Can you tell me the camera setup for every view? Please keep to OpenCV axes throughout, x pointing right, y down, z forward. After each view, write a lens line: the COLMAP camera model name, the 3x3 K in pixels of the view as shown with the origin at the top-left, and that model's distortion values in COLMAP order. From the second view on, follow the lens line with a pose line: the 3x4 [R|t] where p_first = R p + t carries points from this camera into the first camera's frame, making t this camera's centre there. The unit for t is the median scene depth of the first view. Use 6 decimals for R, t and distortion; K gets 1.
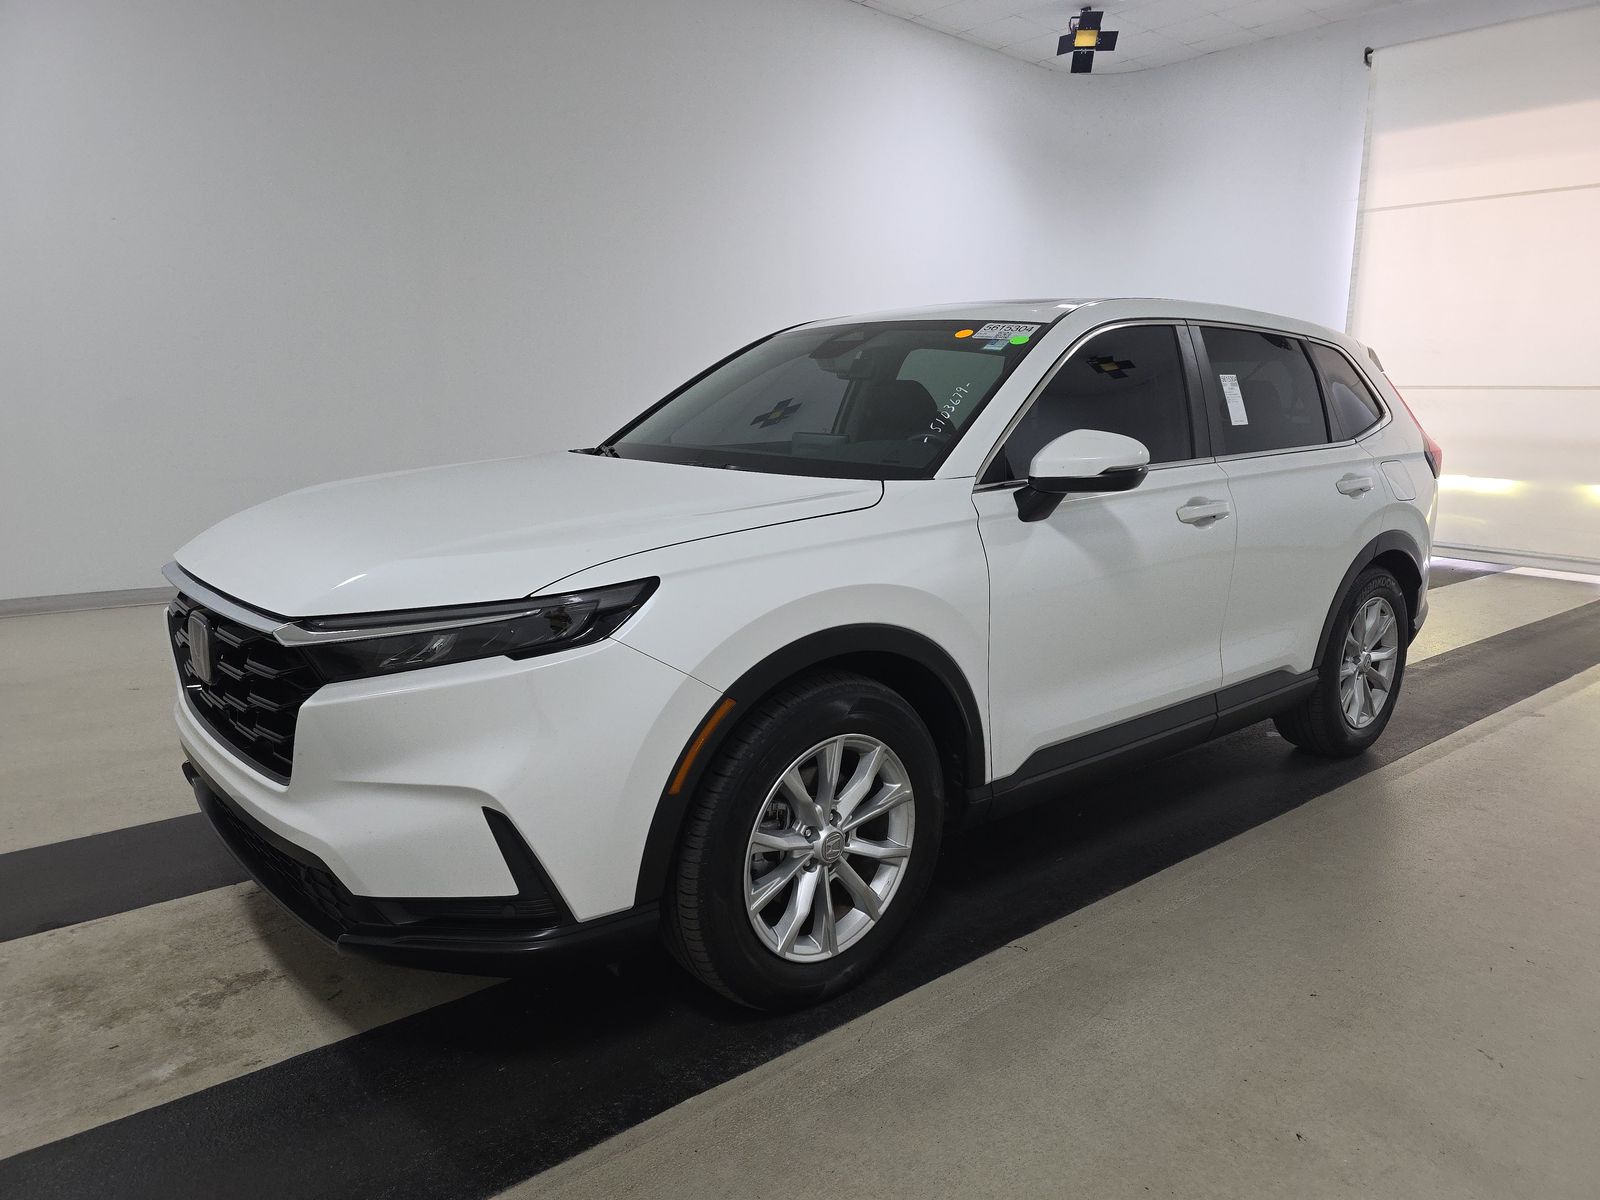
lens RADIAL K [[1055.9, 0, 800.0], [0, 1055.9, 600.0], [0, 0, 1]] dist [0.006331, -0.001903]
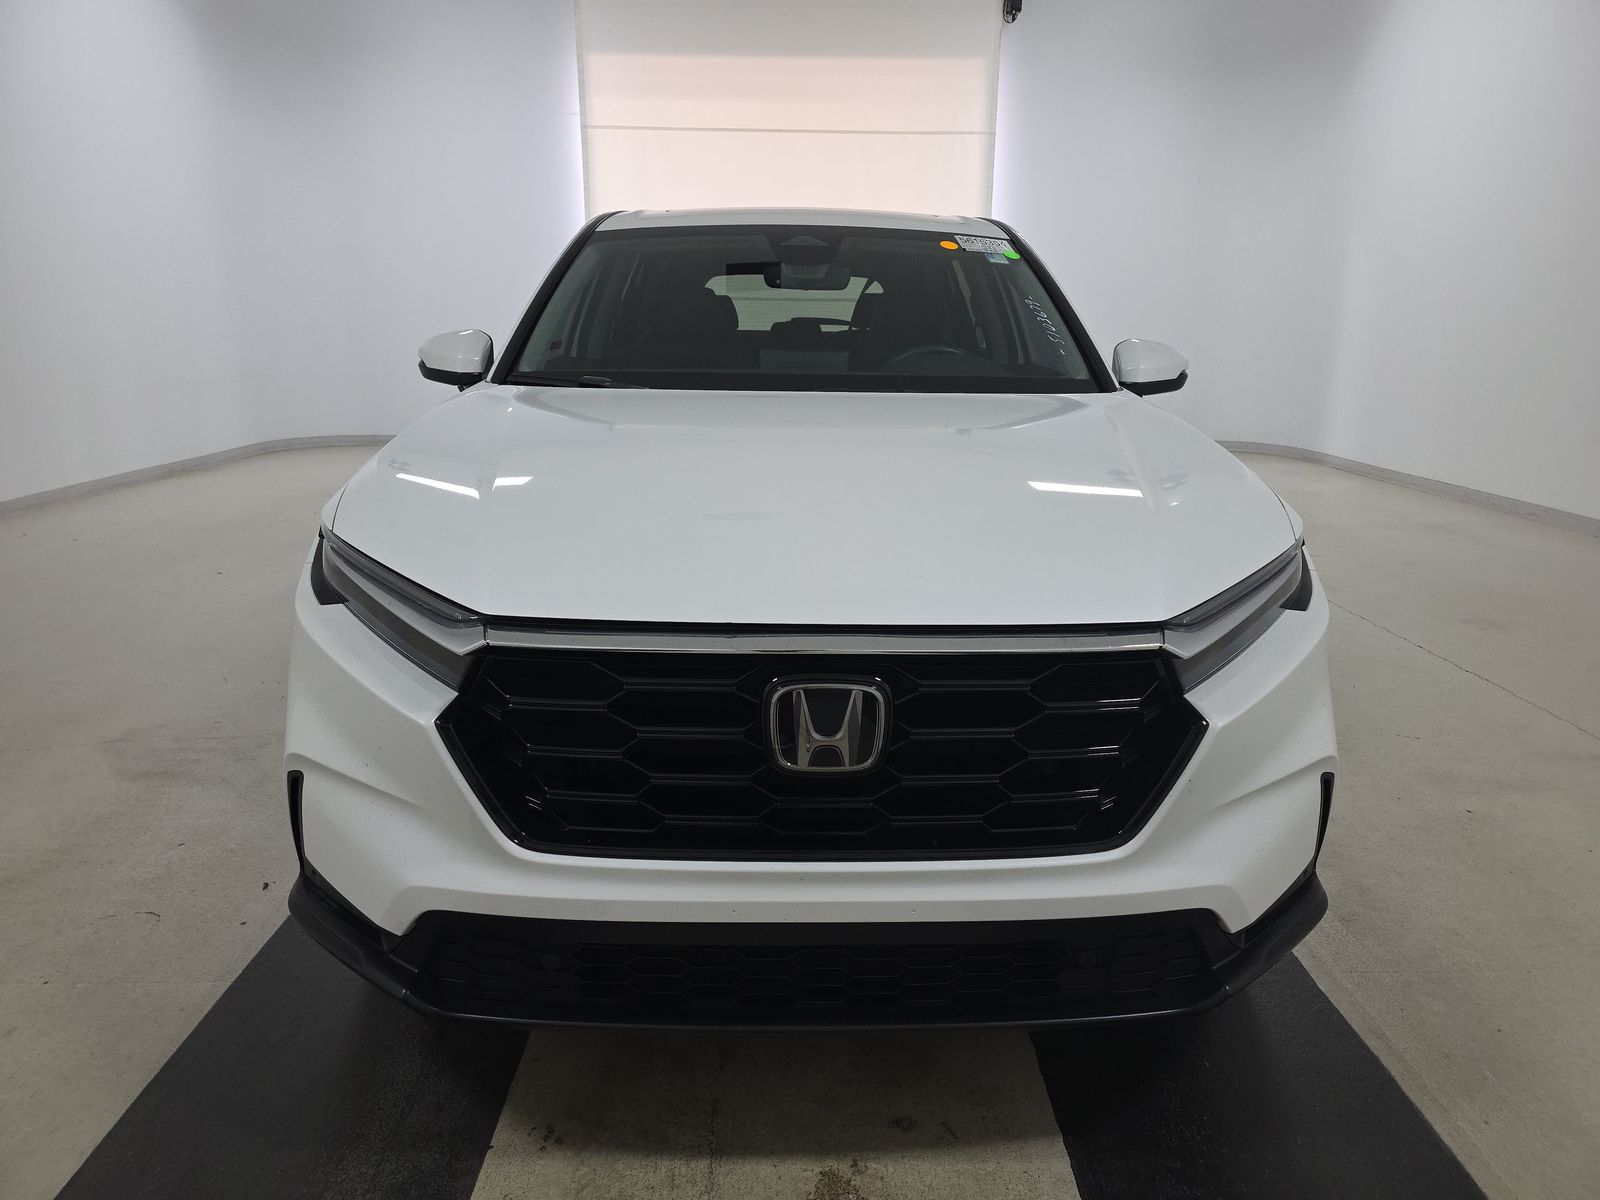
lens RADIAL K [[1055.9, 0, 800.0], [0, 1055.9, 600.0], [0, 0, 1]] dist [0.006331, -0.001903]
pose [[0.652740, -0.221523, 0.724471, -0.962297], [0.160436, 0.975024, 0.153583, -0.126696], [-0.740399, 0.015982, 0.671978, 0.559928]]
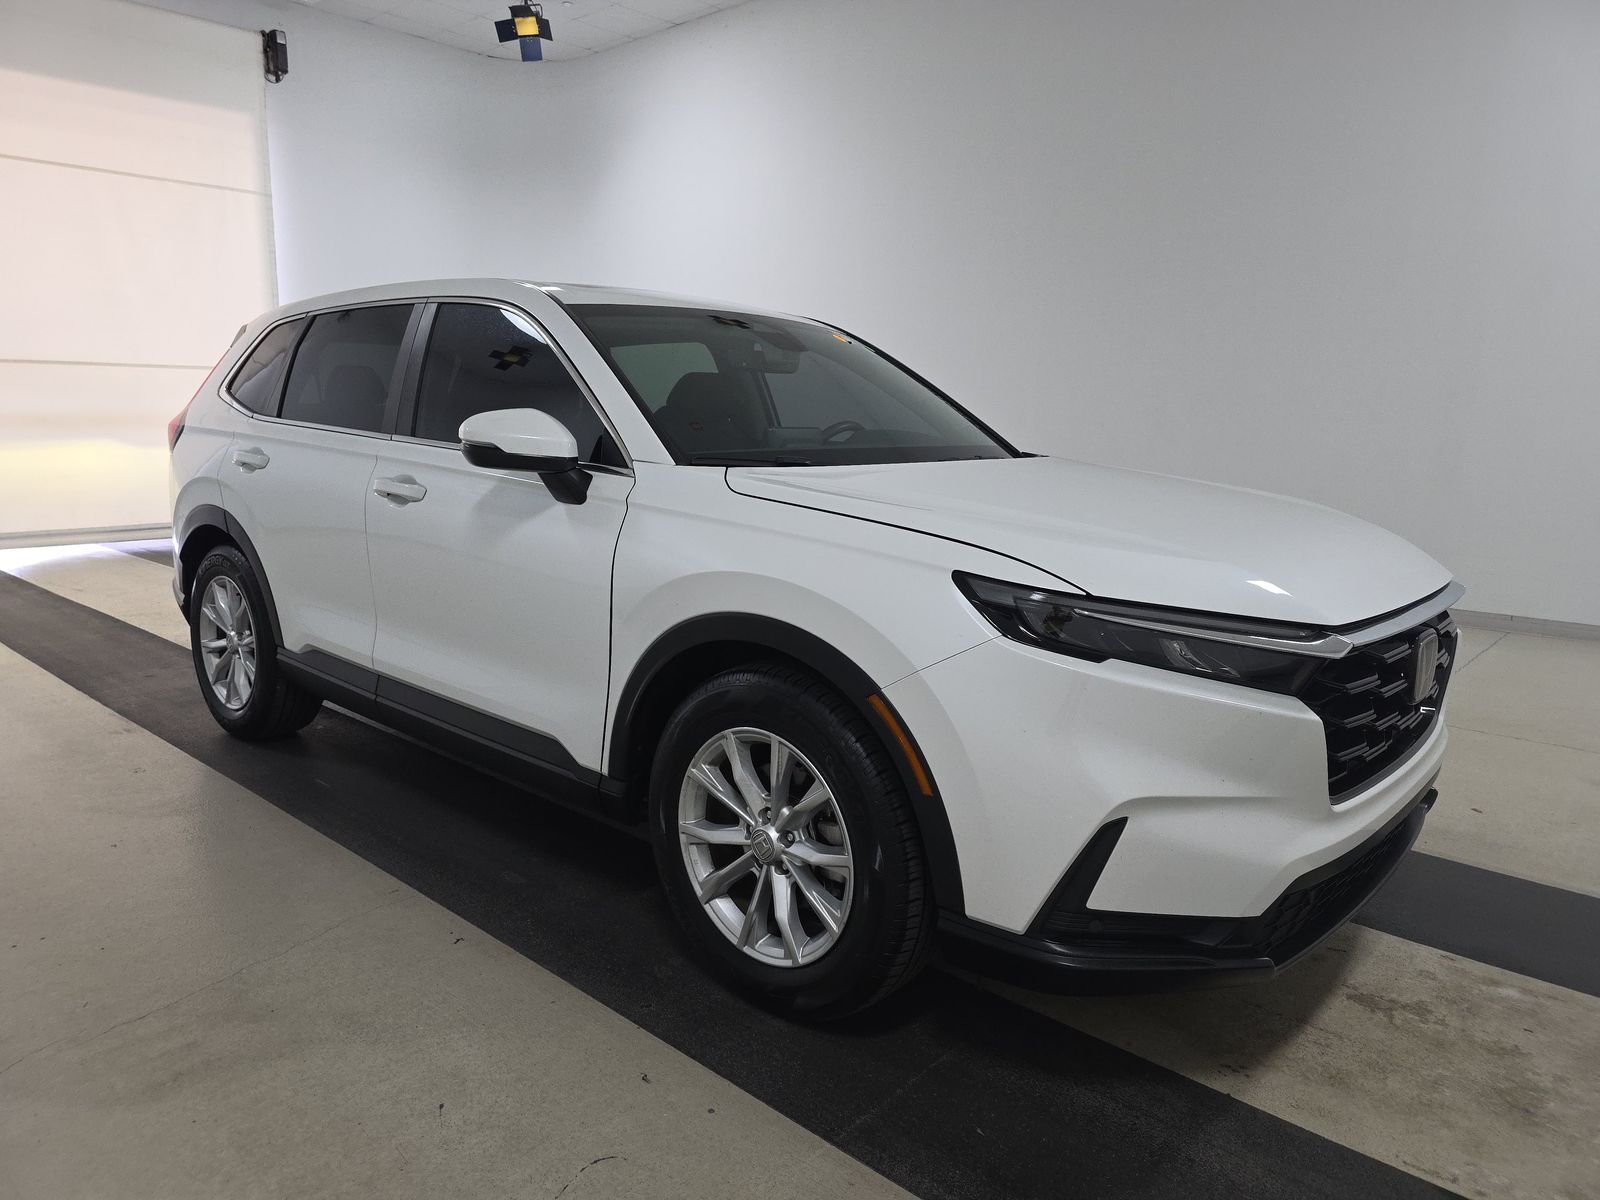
lens RADIAL K [[1055.9, 0, 800.0], [0, 1055.9, 600.0], [0, 0, 1]] dist [0.006331, -0.001903]
pose [[-0.097845, -0.207850, 0.973255, -1.370837], [0.163141, 0.961368, 0.221712, -0.309776], [-0.981739, 0.180471, -0.060156, 1.536882]]
